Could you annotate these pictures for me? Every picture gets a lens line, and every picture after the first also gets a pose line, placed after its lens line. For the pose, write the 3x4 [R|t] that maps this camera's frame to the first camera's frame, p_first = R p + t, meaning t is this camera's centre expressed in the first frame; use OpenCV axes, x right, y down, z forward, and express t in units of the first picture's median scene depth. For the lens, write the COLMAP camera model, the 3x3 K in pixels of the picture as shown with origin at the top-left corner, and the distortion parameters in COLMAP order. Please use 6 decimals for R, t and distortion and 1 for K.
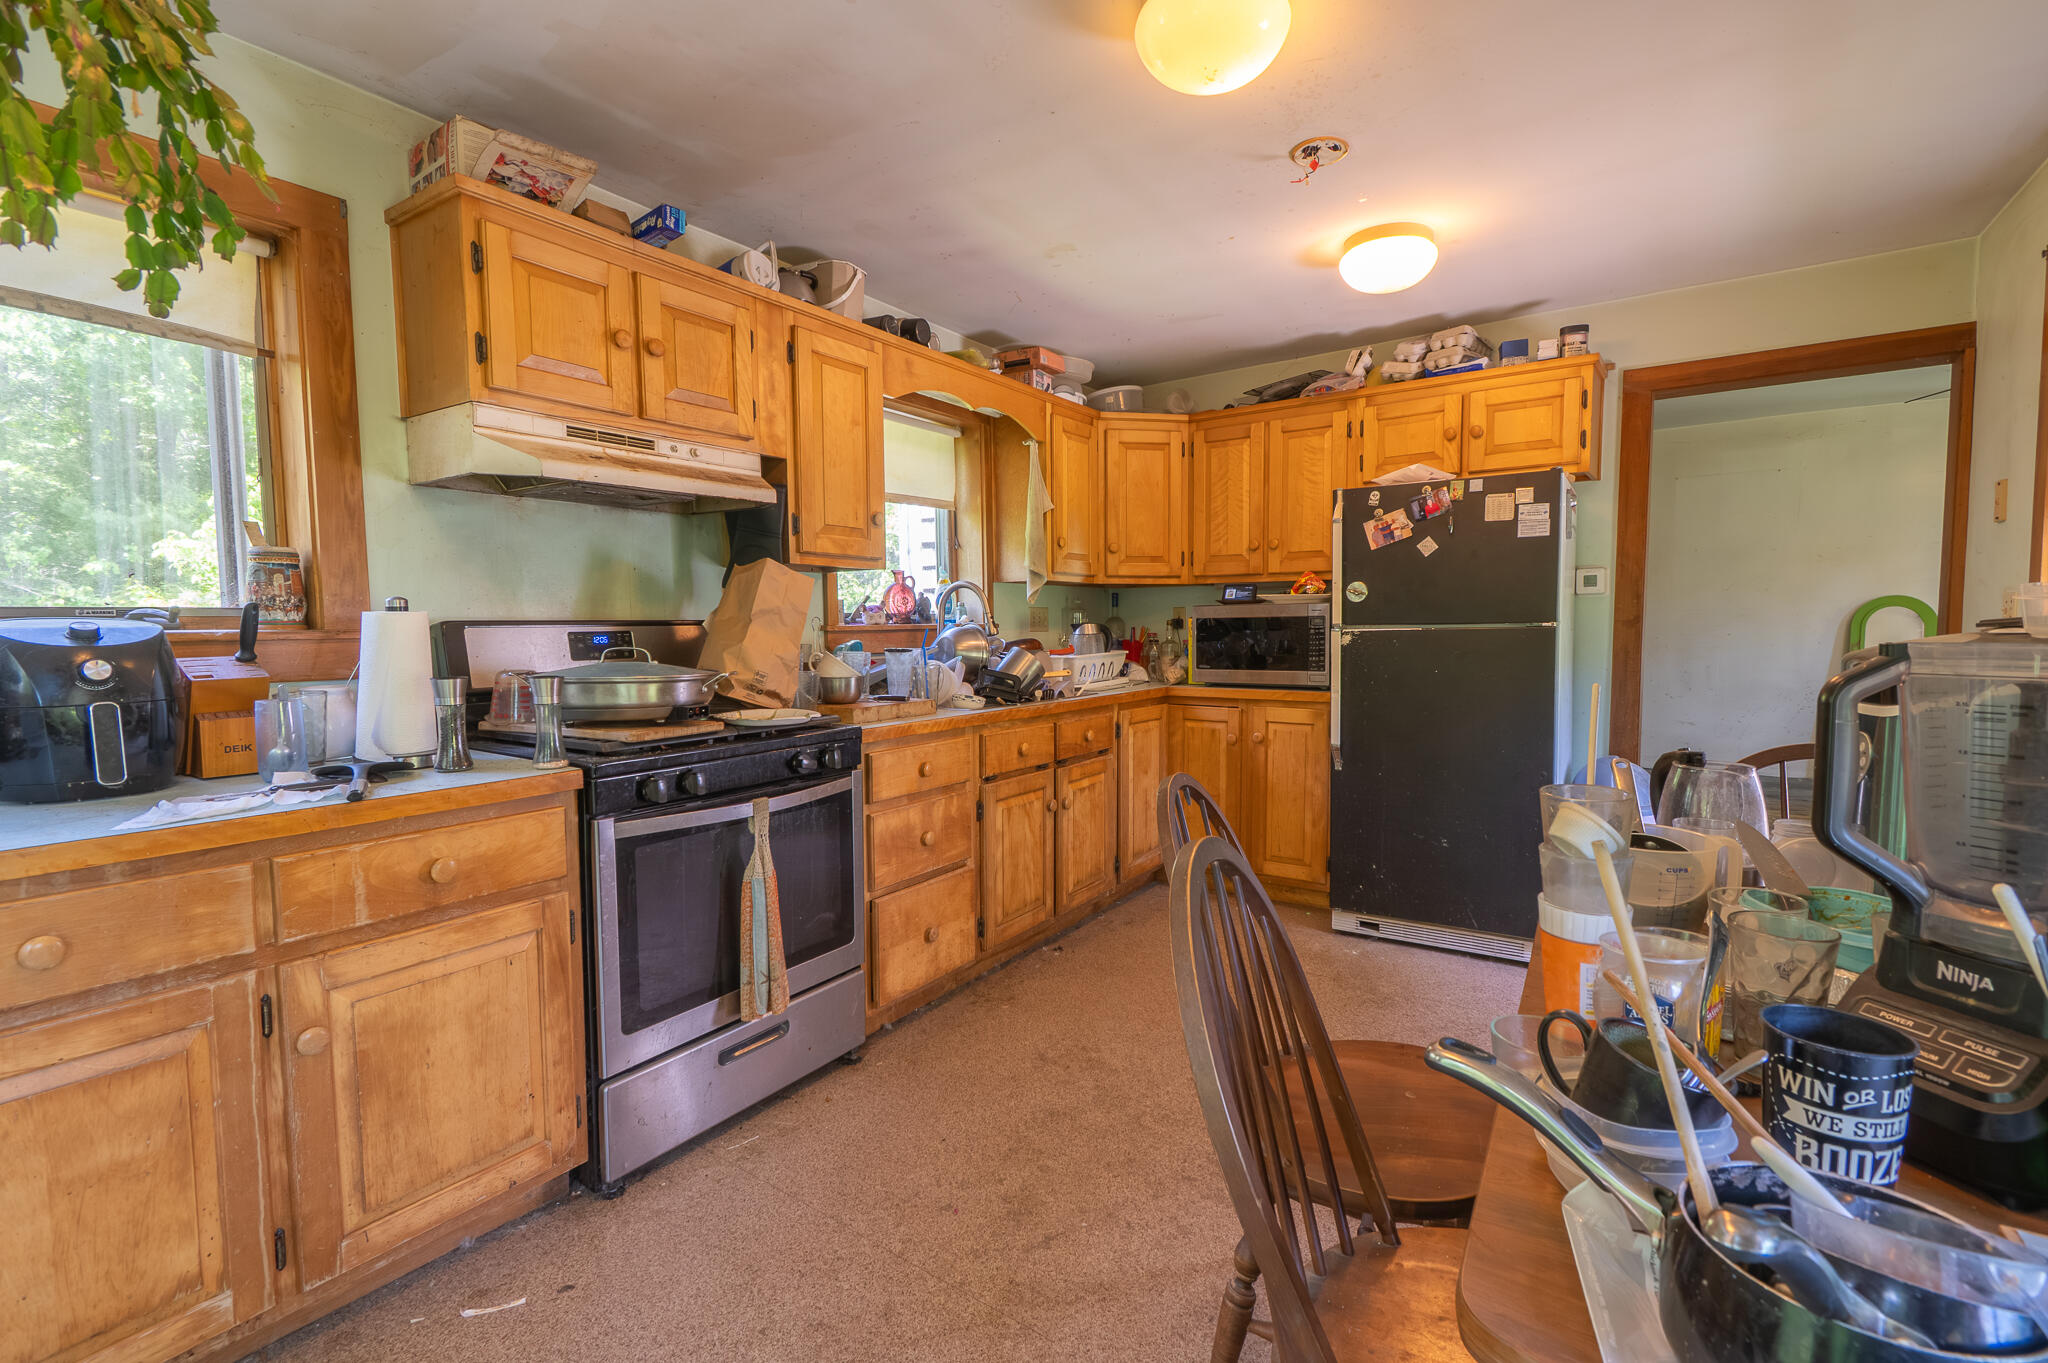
lens RADIAL K [[921.1, 0, 1031.4], [0, 921.1, 691.2], [0, 0, 1]] dist [0.000904, -0.000016]
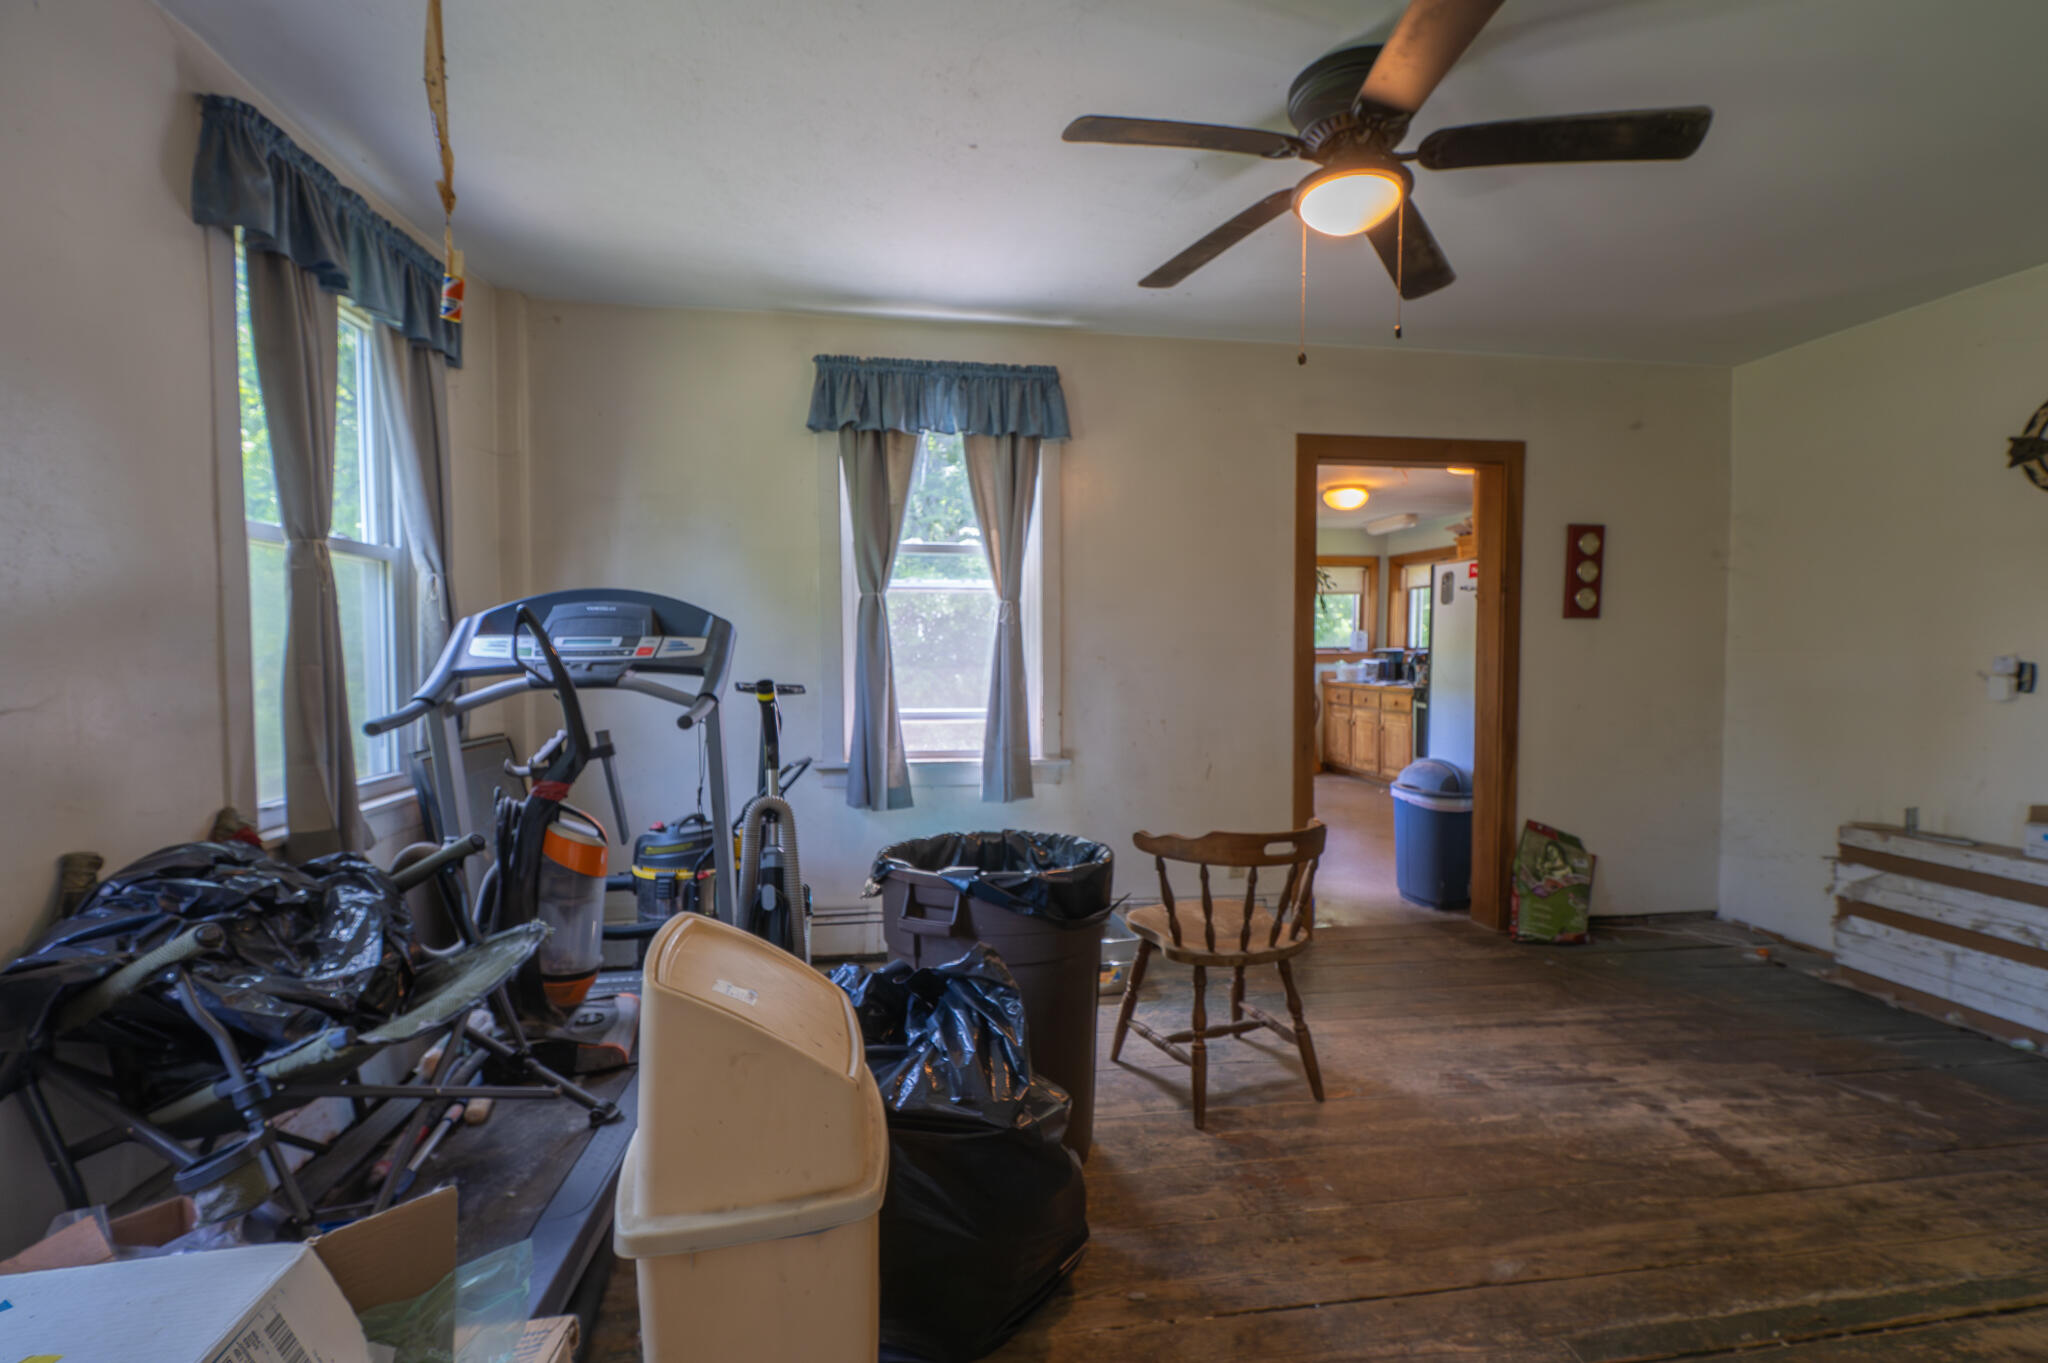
lens RADIAL K [[921.1, 0, 1031.4], [0, 921.1, 691.2], [0, 0, 1]] dist [0.000904, -0.000016]
pose [[-0.722574, 0.040884, -0.690084, 2.818081], [-0.042342, 0.993758, 0.103211, -0.197203], [0.689996, 0.103798, -0.716332, 2.183948]]
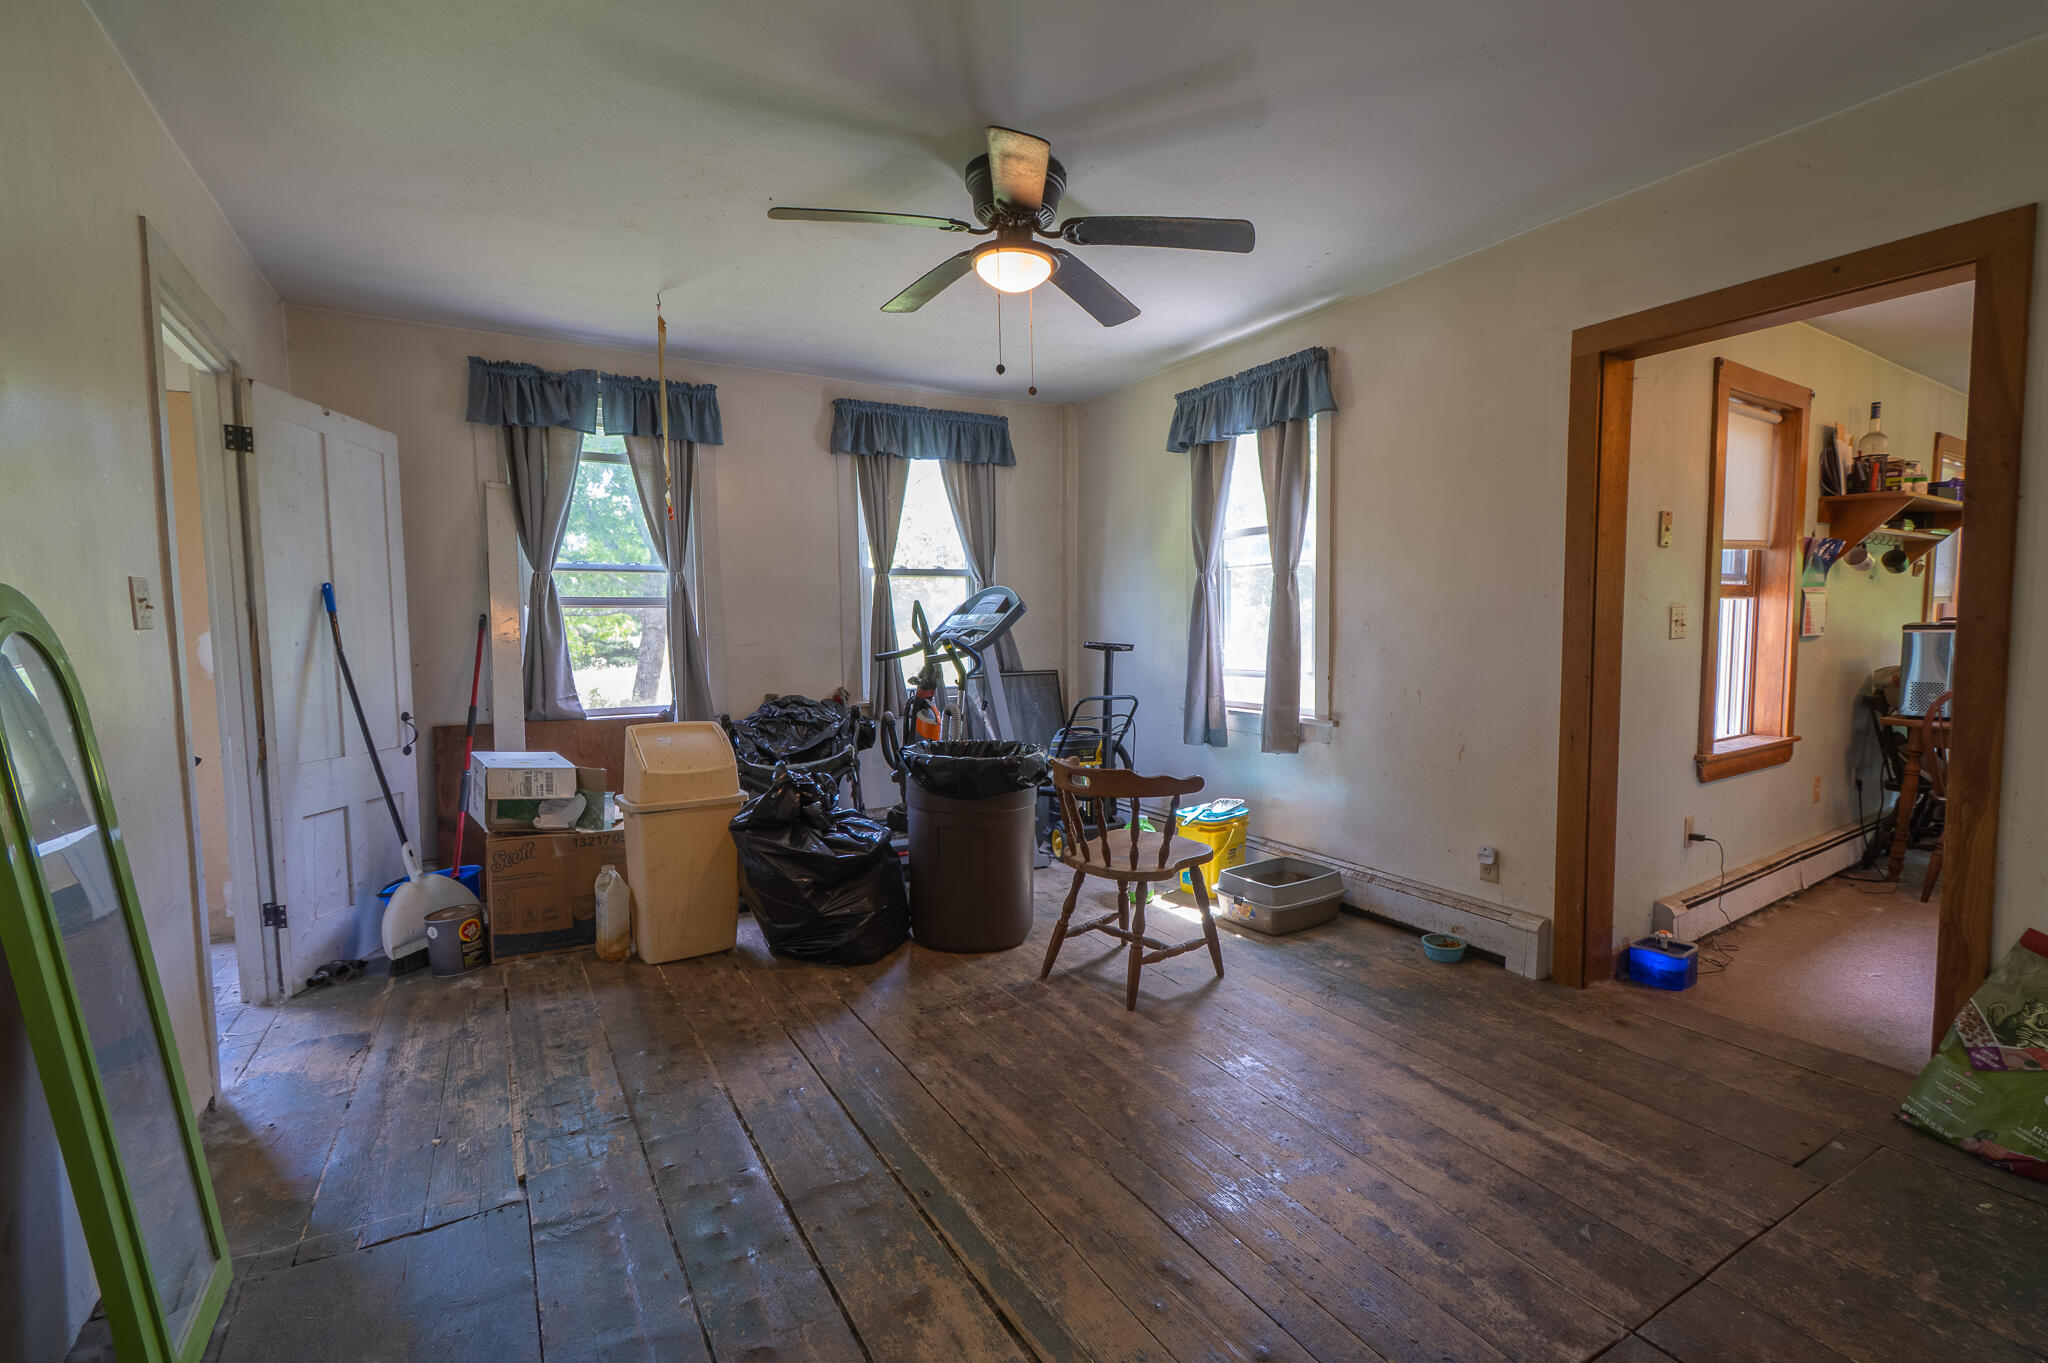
lens RADIAL K [[891.7, 0, 1032.1], [0, 891.7, 687.4], [0, 0, 1]] dist [-0.000535, -0.000262]
pose [[-0.915654, -0.008815, 0.401870, 1.541107], [0.046905, 0.990587, 0.128601, -0.210143], [-0.399221, 0.136604, -0.906621, 2.749402]]
